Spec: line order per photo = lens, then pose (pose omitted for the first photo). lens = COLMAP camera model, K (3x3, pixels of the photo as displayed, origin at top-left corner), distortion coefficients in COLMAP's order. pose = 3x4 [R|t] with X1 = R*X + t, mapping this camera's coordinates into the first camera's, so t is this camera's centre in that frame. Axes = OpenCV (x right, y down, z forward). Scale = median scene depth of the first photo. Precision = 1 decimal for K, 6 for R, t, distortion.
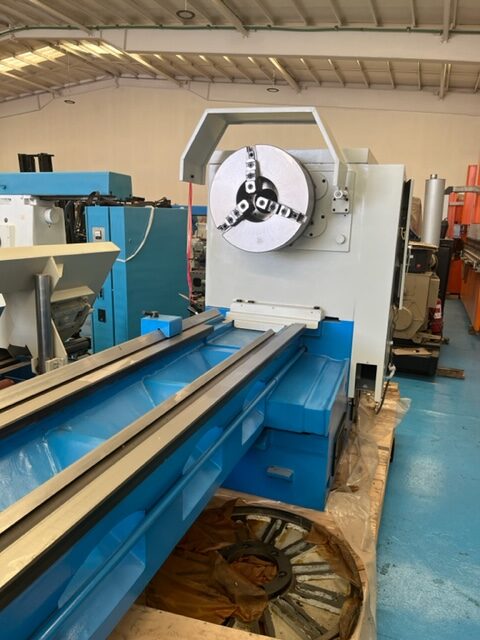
lens RADIAL K [[483.8, 0, 240.0], [0, 483.8, 320.0], [0, 0, 1]] dist [0.061328, -0.105507]
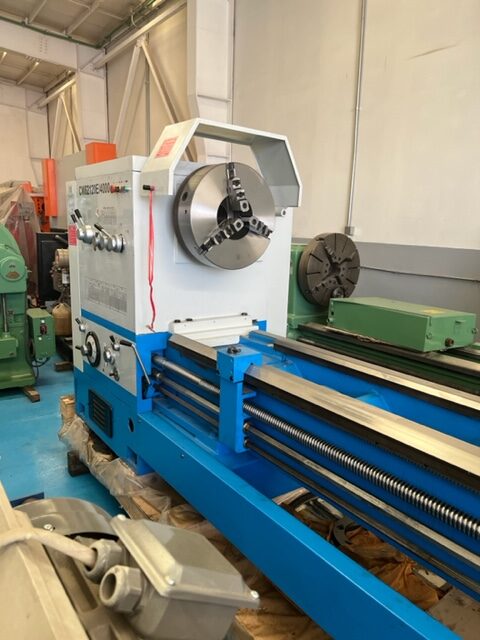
lens RADIAL K [[483.8, 0, 240.0], [0, 483.8, 320.0], [0, 0, 1]] dist [0.061328, -0.105507]
pose [[0.550673, -0.178930, 0.815318, -0.700994], [0.153410, 0.981812, 0.111854, -0.128973], [-0.820503, 0.063483, 0.568106, 0.375876]]
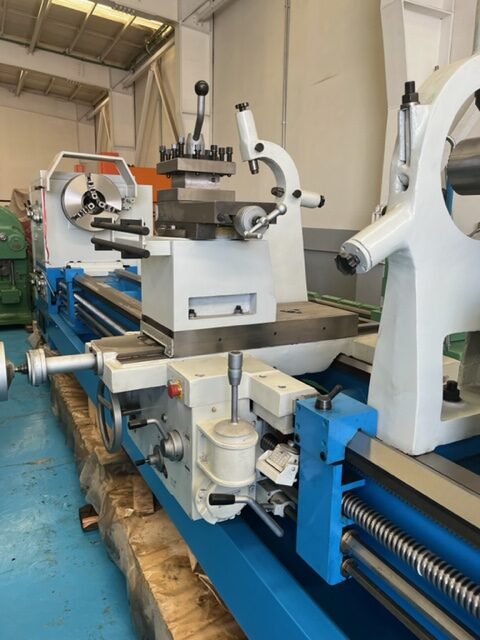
lens RADIAL K [[483.8, 0, 240.0], [0, 483.8, 320.0], [0, 0, 1]] dist [0.061328, -0.105507]
pose [[0.657642, -0.169062, 0.734115, -0.885397], [0.146882, 0.984566, 0.095158, 0.082339], [-0.738872, 0.045249, 0.672325, -0.539499]]
